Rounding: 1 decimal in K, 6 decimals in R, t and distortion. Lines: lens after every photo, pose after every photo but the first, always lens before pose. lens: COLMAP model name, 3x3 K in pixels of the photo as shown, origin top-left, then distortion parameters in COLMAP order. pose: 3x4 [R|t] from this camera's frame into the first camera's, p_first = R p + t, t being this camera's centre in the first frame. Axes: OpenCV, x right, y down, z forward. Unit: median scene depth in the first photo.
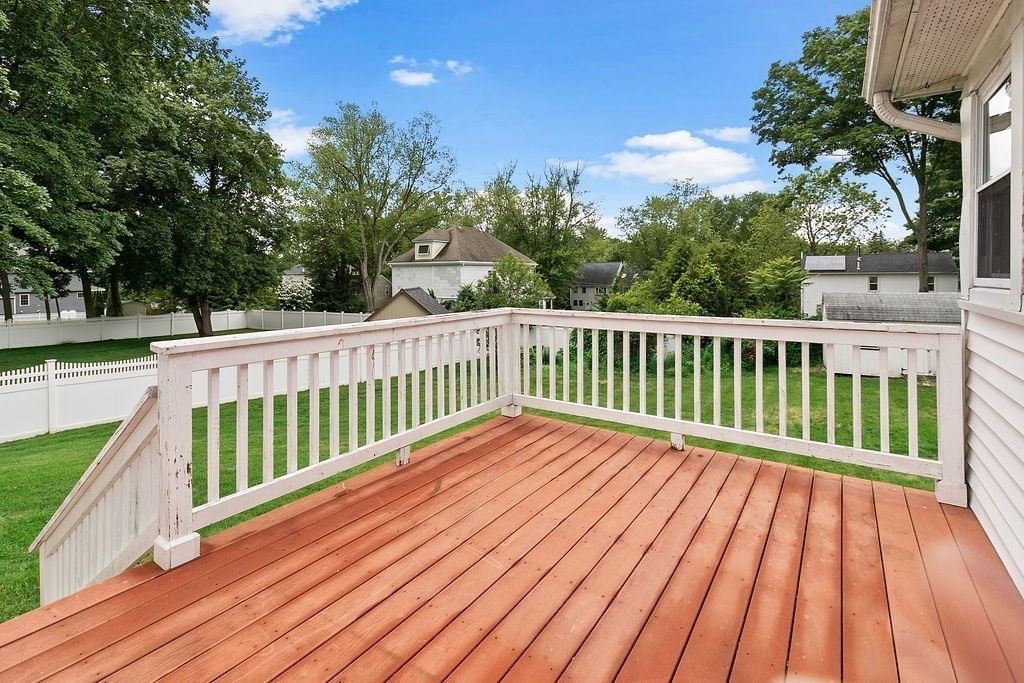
lens RADIAL K [[477.6, 0, 500.6], [0, 477.6, 282.3], [0, 0, 1]] dist [0.004737, 0.000698]
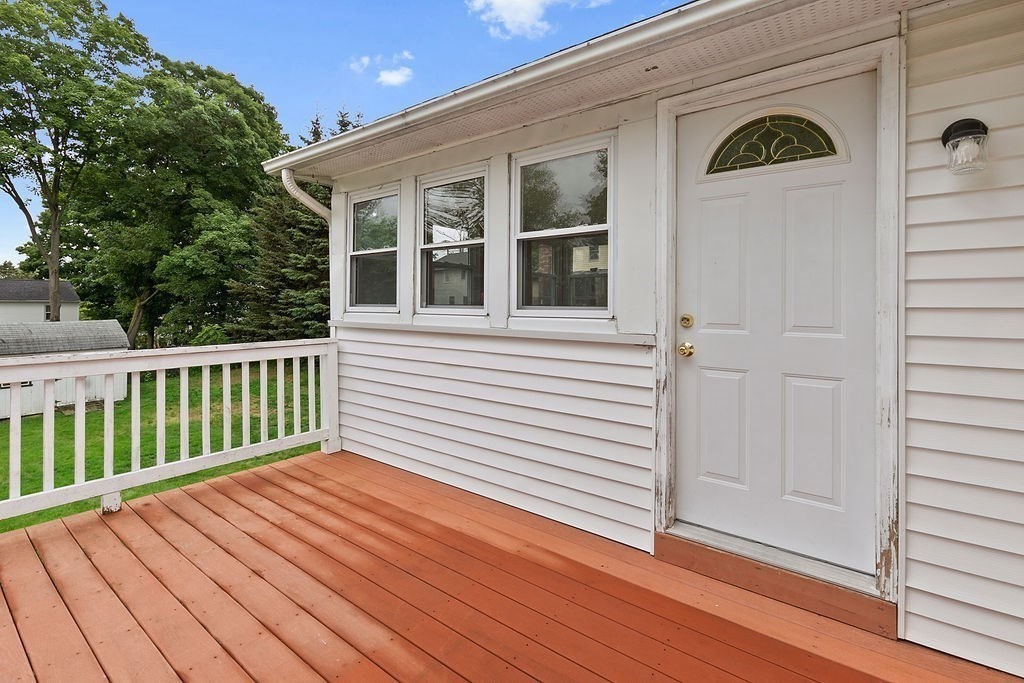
lens RADIAL K [[477.6, 0, 509.4], [0, 477.6, 303.3], [0, 0, 1]] dist [0.004737, 0.000698]
pose [[0.042367, 0.008970, 0.999062, -0.120287], [0.006791, 0.999934, -0.009266, -0.000711], [-0.999079, 0.007177, 0.042303, 0.073317]]
